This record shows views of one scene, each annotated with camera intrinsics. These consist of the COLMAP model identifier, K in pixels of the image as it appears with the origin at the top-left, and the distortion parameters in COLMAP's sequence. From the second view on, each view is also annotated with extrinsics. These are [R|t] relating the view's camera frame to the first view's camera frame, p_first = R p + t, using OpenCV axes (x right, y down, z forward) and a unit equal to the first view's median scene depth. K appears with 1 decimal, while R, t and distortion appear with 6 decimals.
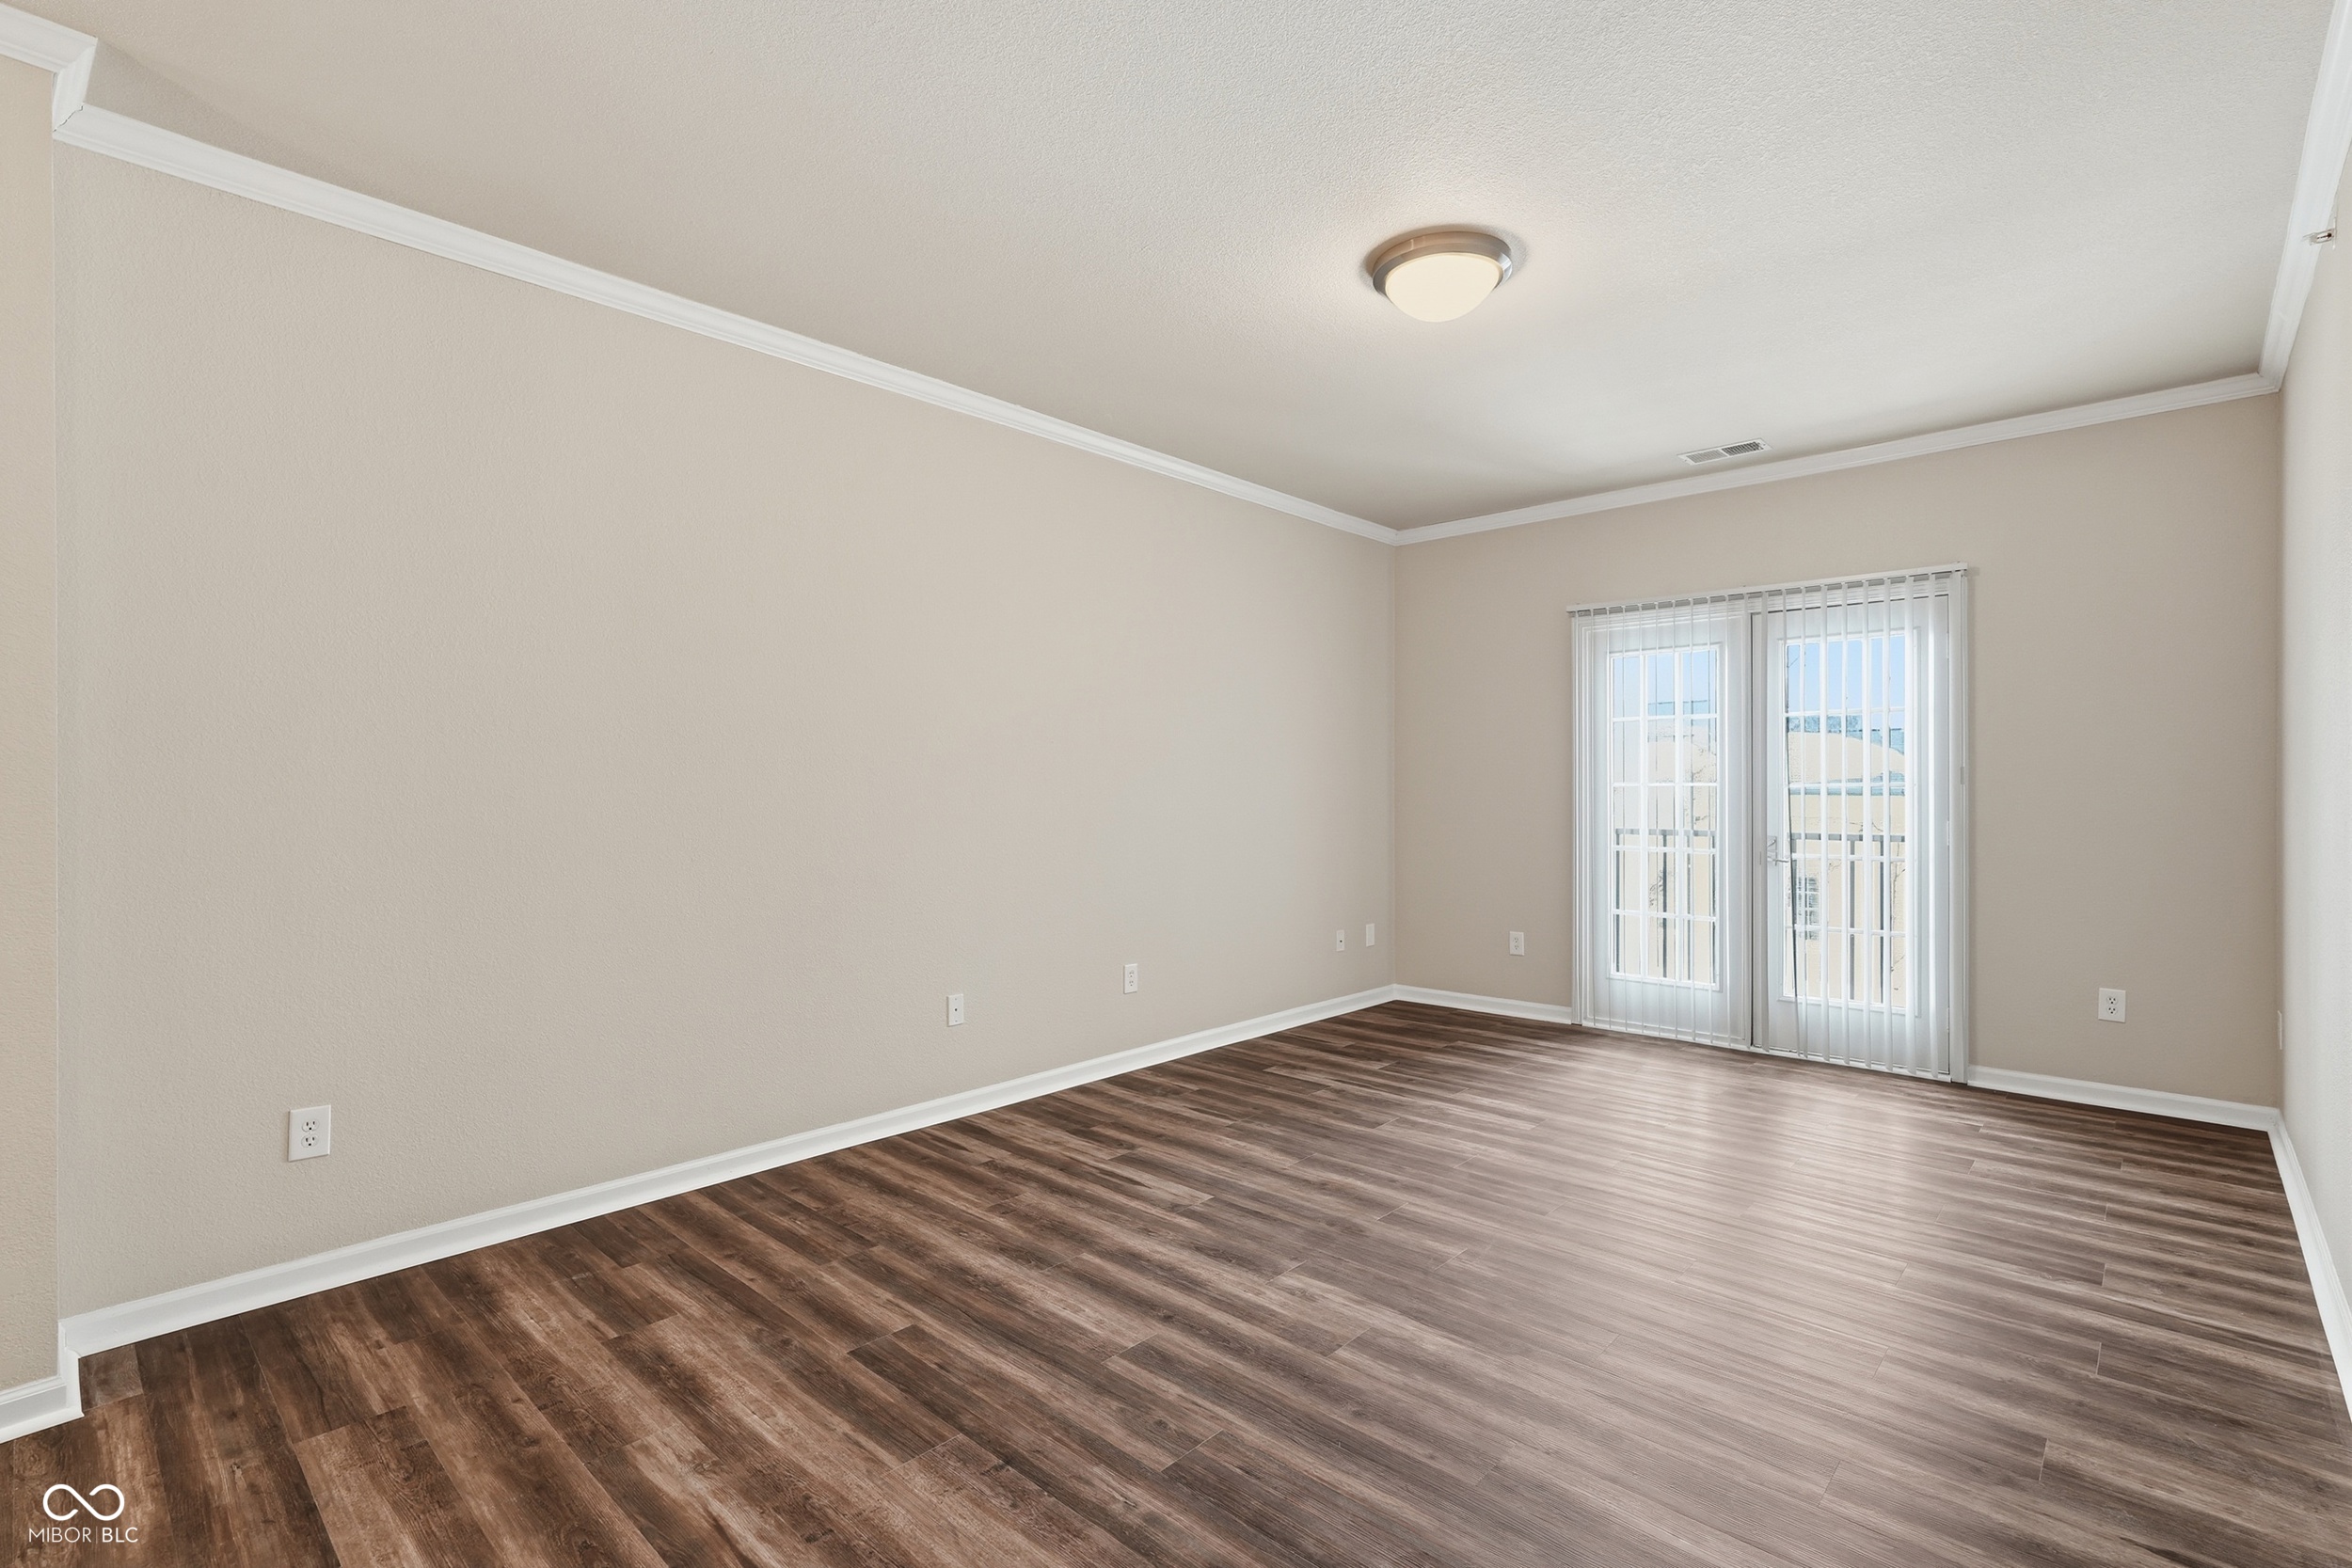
lens RADIAL K [[1067.0, 0, 1193.2], [0, 1067.0, 791.5], [0, 0, 1]] dist [-0.013271, 0.008480]
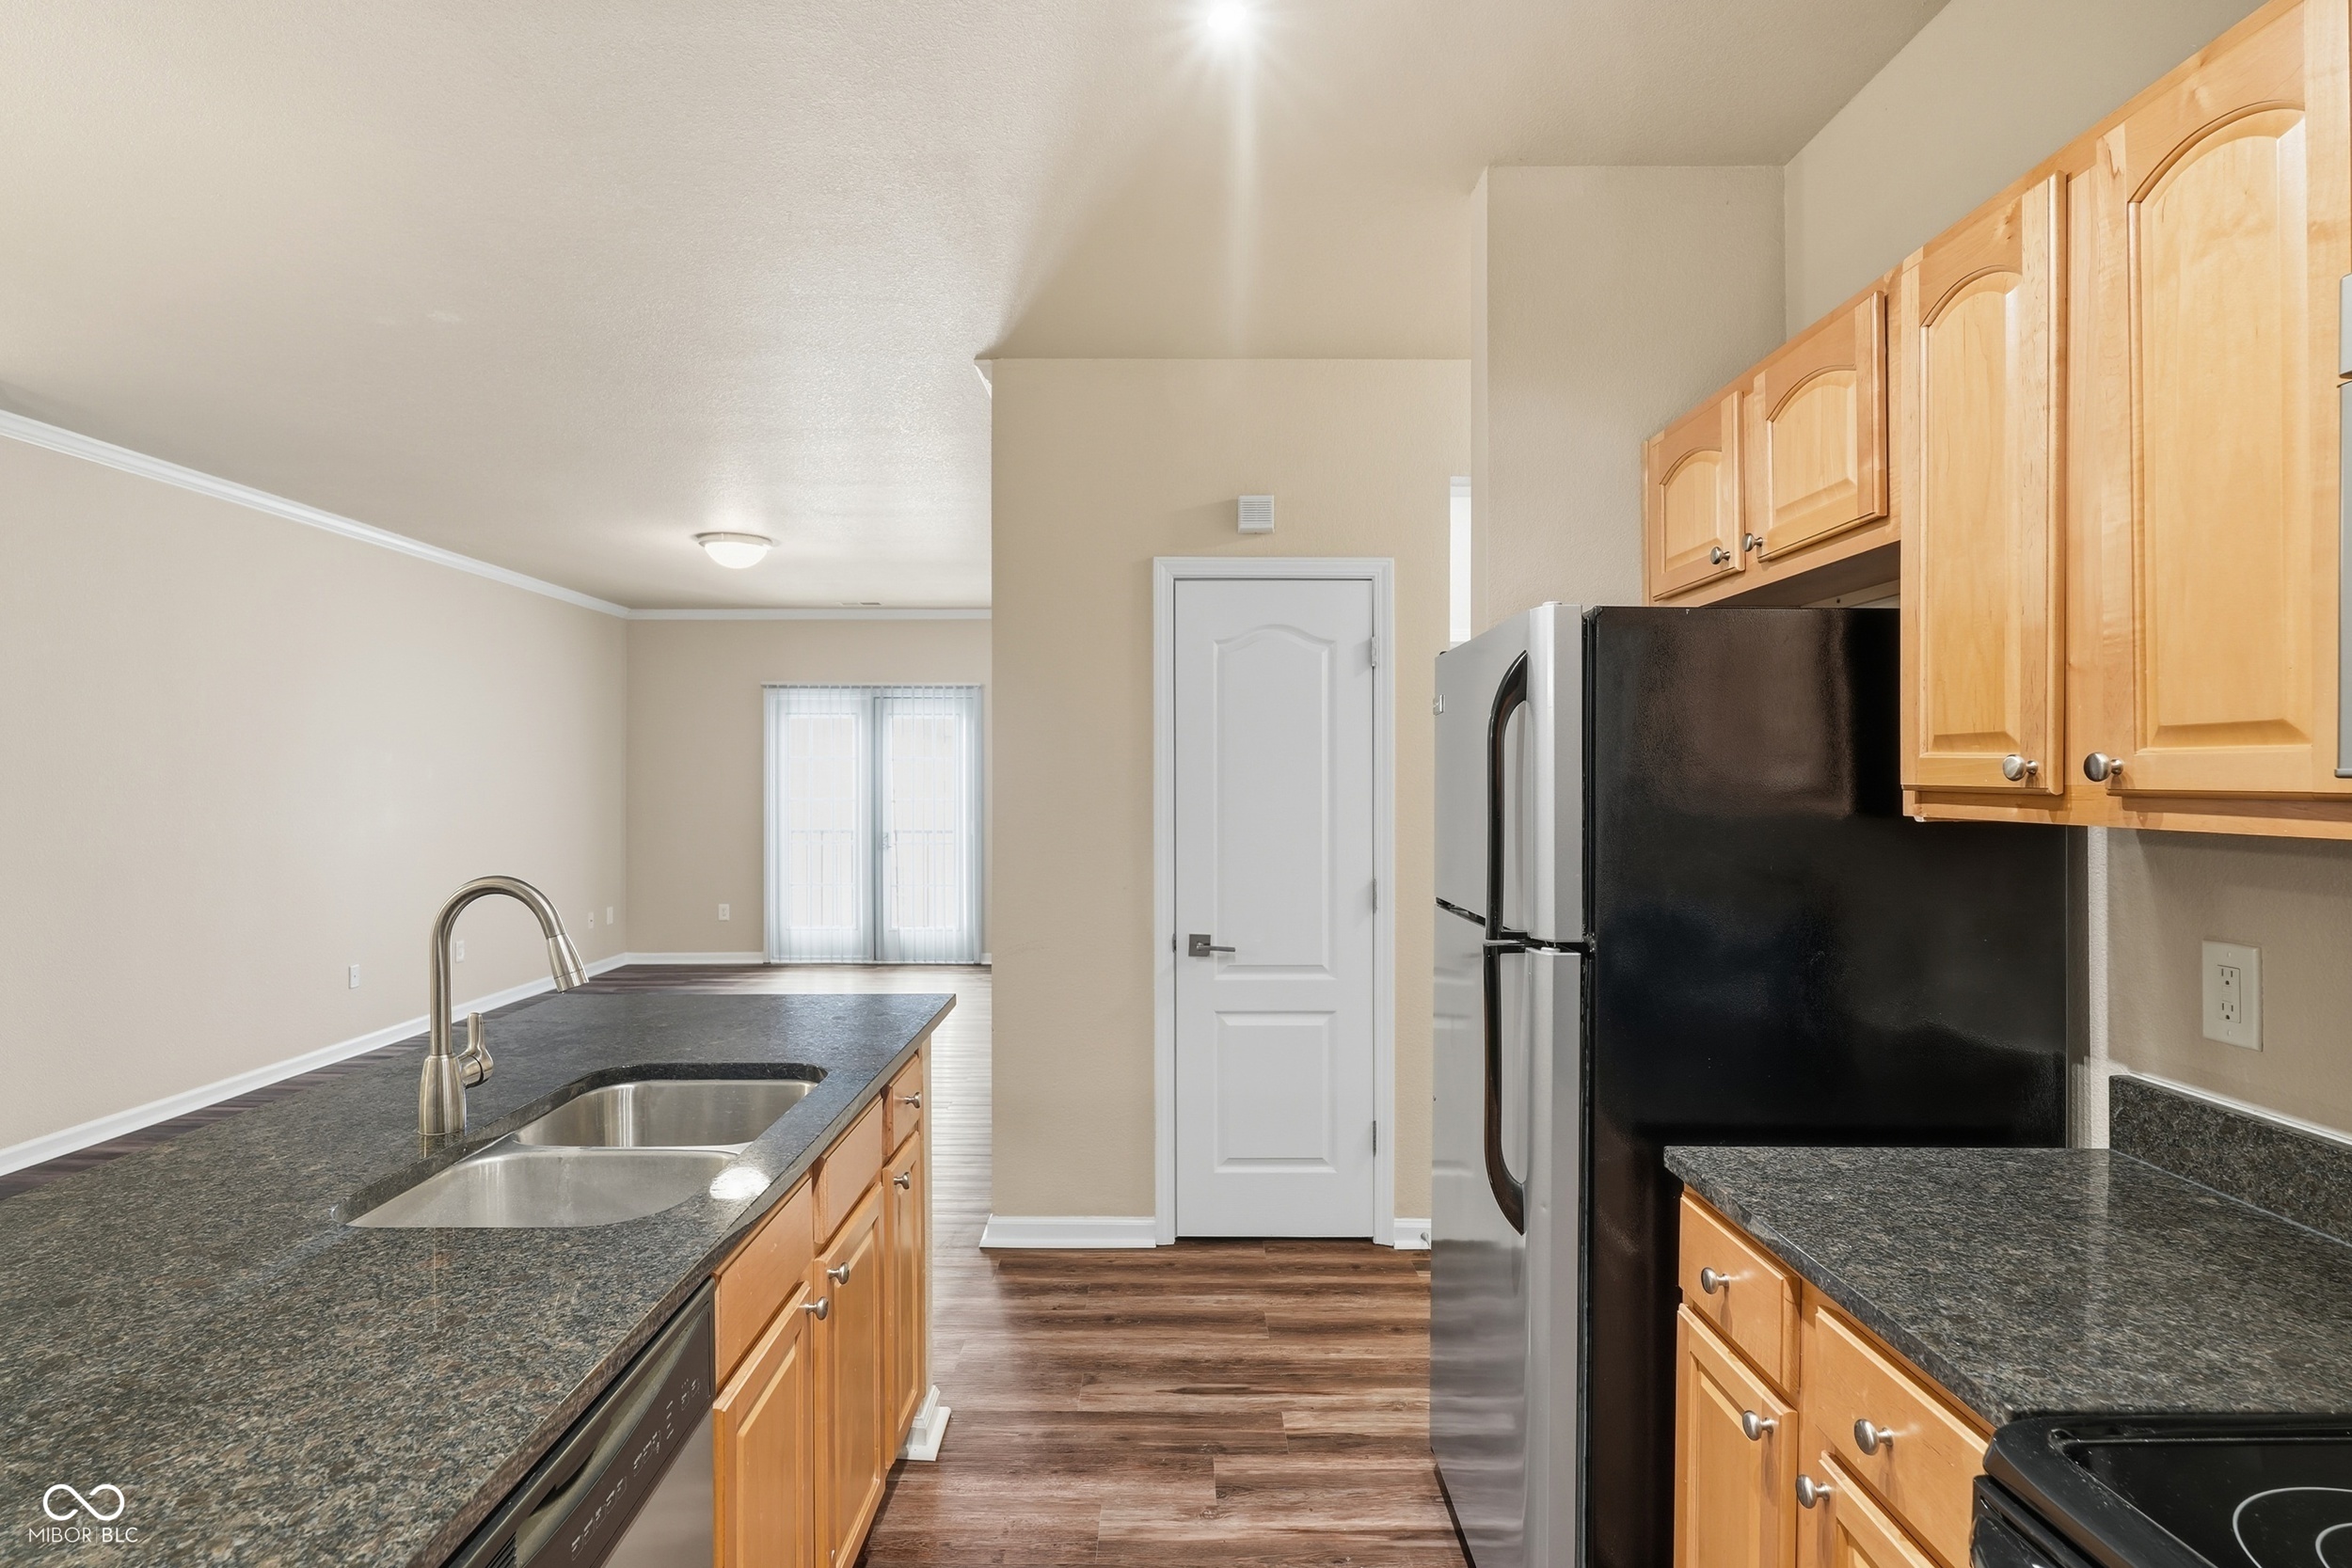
lens RADIAL K [[1217.8, 0, 1150.8], [0, 1217.8, 769.6], [0, 0, 1]] dist [0.003215, 0.001085]
pose [[0.751710, 0.005979, 0.659467, -0.476872], [0.006147, 0.999852, -0.016072, -0.025780], [-0.659466, 0.016135, 0.751561, -0.839889]]
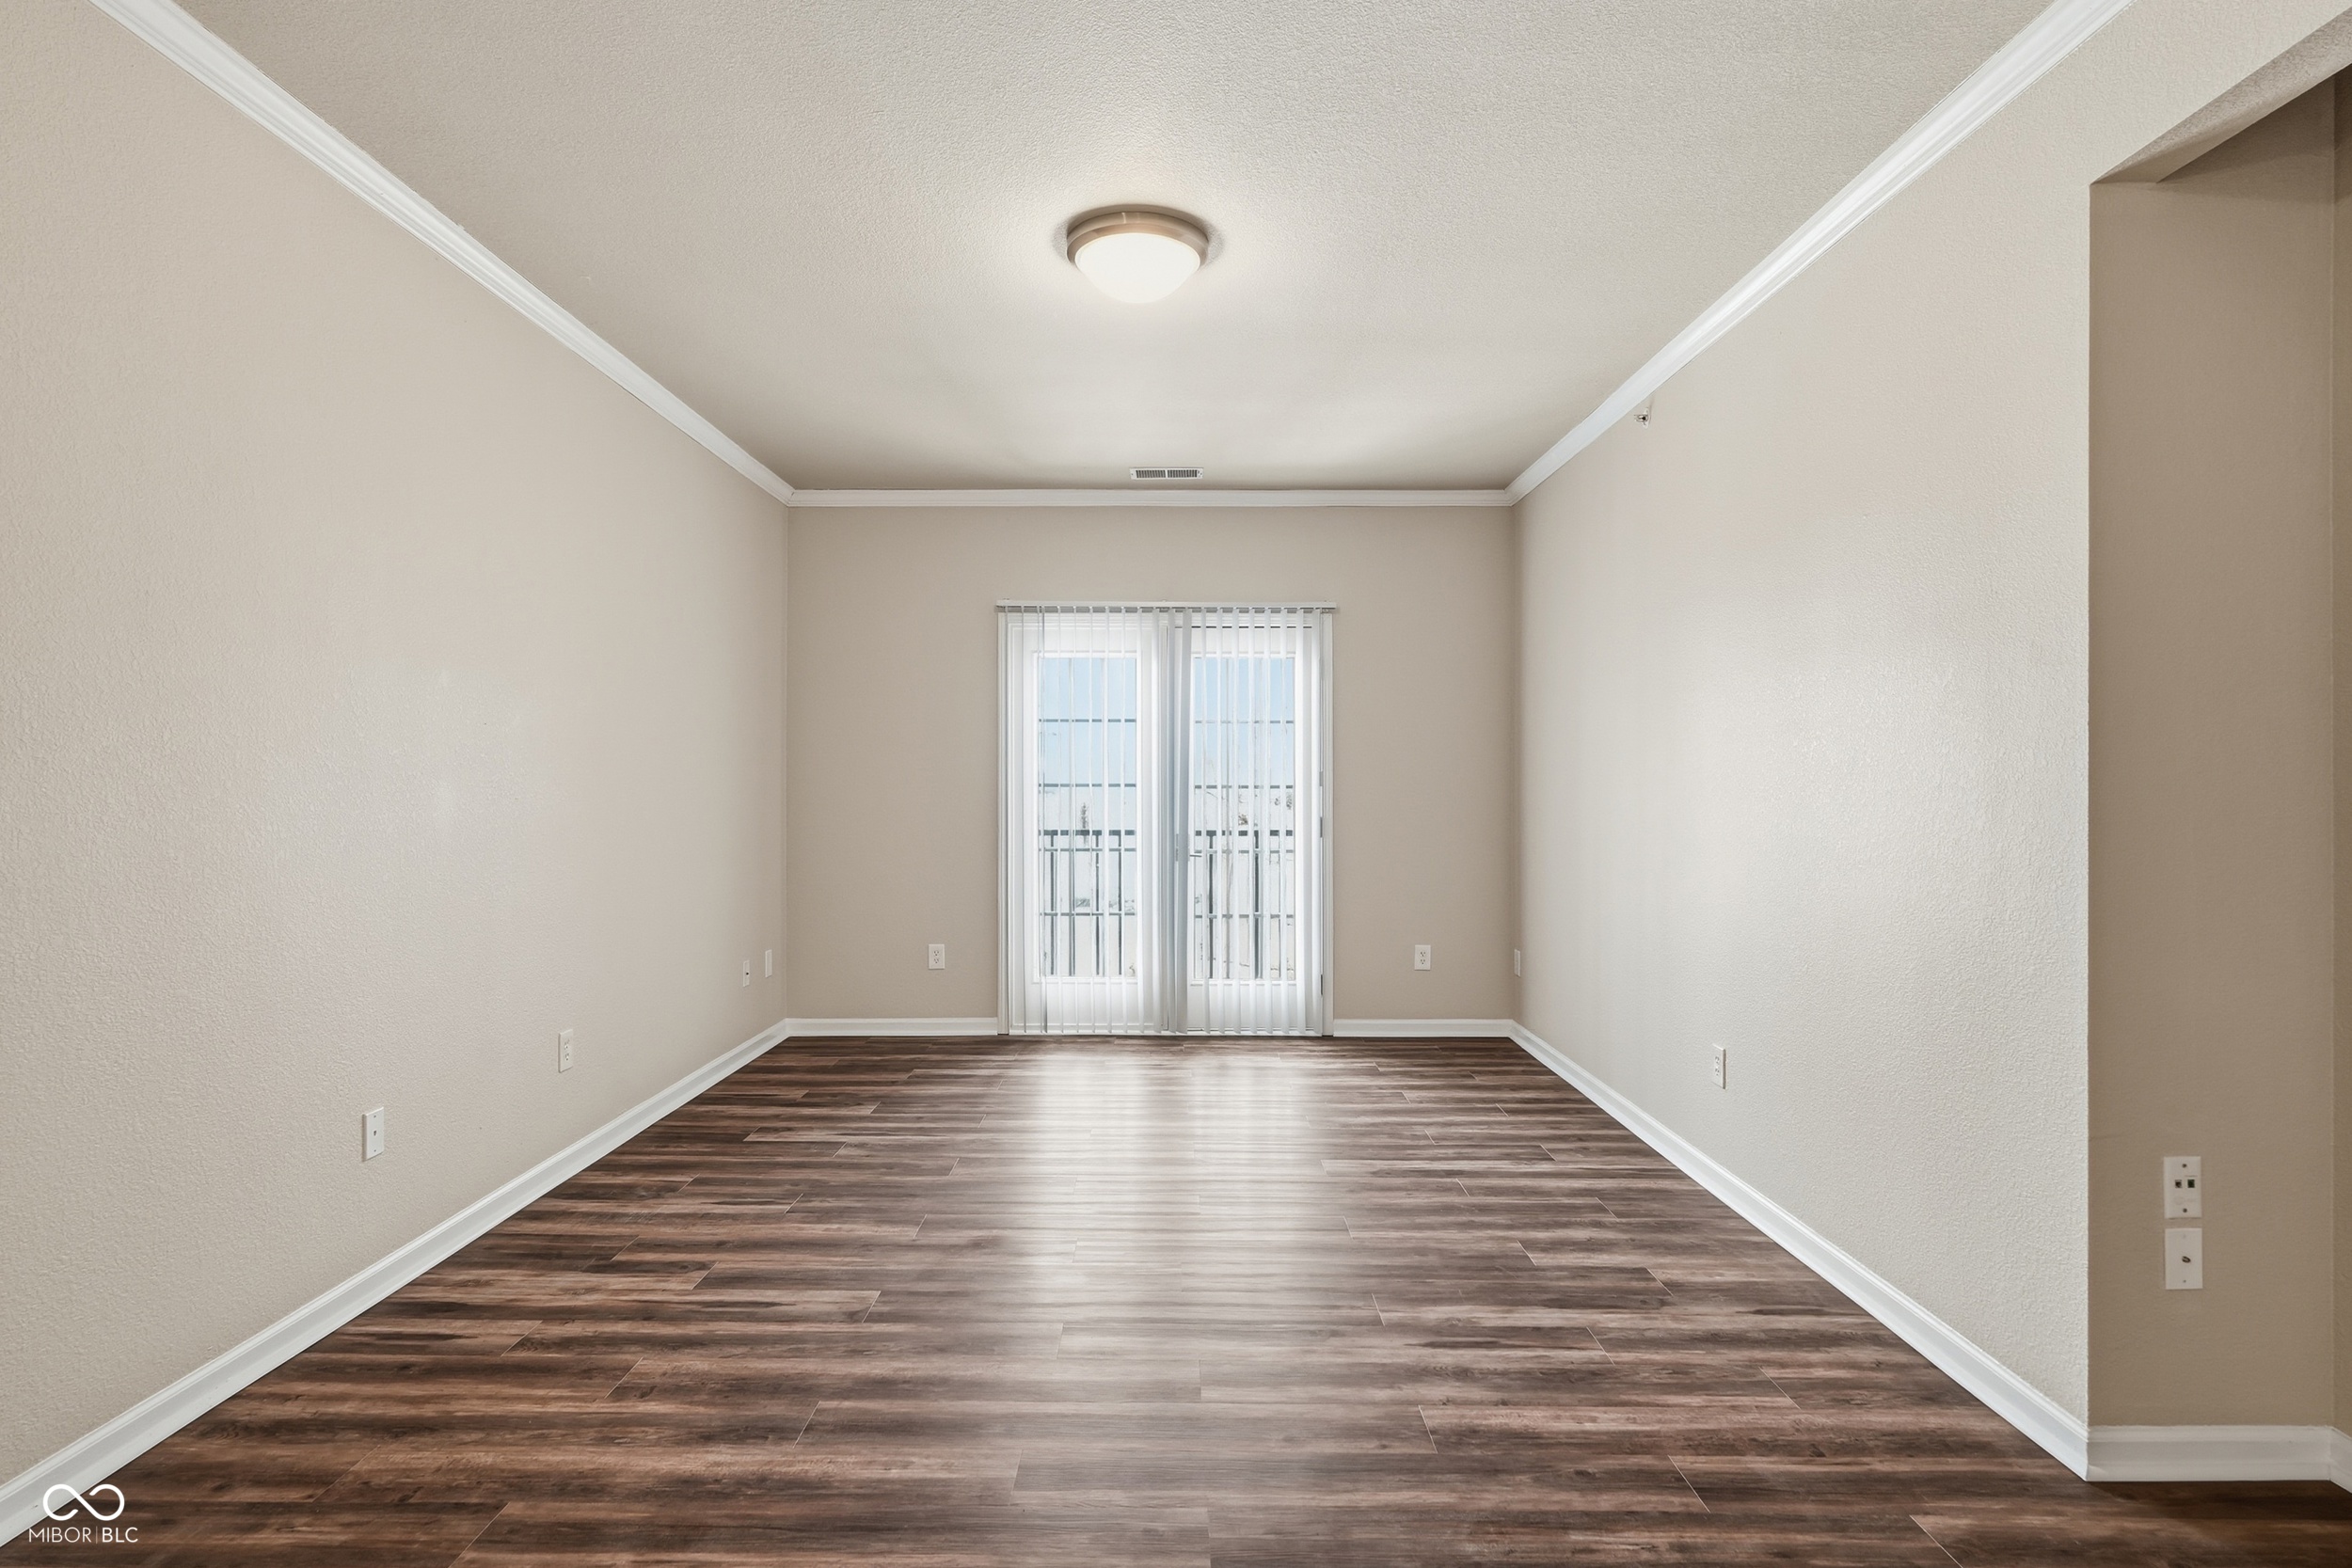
lens RADIAL K [[1183.9, 0, 1156.4], [0, 1183.9, 784.6], [0, 0, 1]] dist [-0.013495, 0.010788]
pose [[0.742744, 0.003180, 0.669567, -0.340578], [0.001297, 0.999980, -0.006188, -0.000714], [-0.669574, 0.005464, 0.742726, 0.147961]]
